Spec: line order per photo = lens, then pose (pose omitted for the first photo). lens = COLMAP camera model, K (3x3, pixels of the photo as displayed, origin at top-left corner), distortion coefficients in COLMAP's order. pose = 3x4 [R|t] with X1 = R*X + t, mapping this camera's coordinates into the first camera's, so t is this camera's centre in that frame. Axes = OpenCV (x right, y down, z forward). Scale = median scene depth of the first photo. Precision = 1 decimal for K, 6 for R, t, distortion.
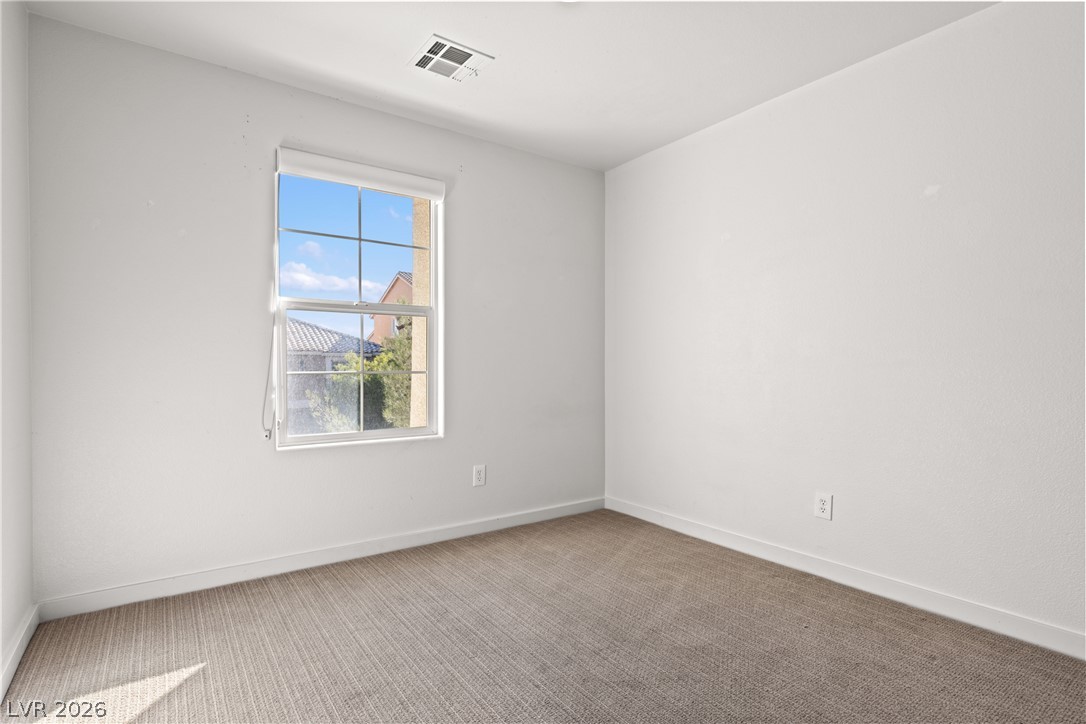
lens RADIAL K [[546.5, 0, 546.9], [0, 546.5, 363.5], [0, 0, 1]] dist [-0.000976, -0.000637]
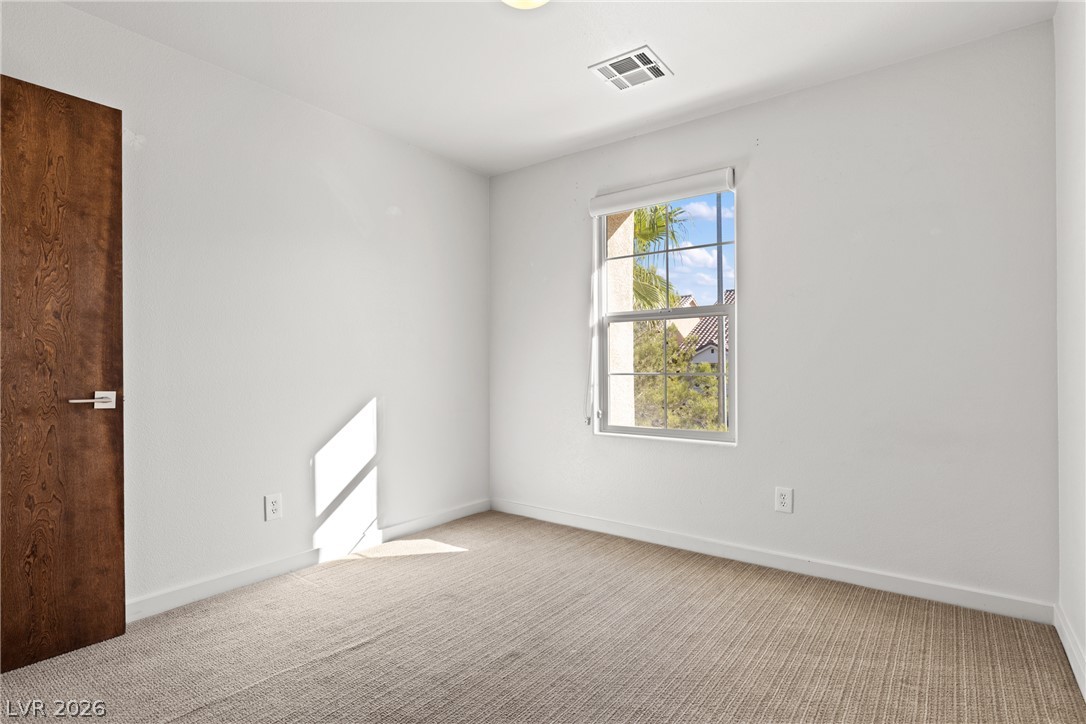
lens RADIAL K [[546.5, 0, 542.7], [0, 546.5, 363.2], [0, 0, 1]] dist [-0.000976, -0.000637]
pose [[0.298148, -0.009863, -0.954469, 0.687509], [0.008311, 0.999936, -0.007737, 0.000455], [0.954484, -0.005626, 0.298211, 0.492720]]
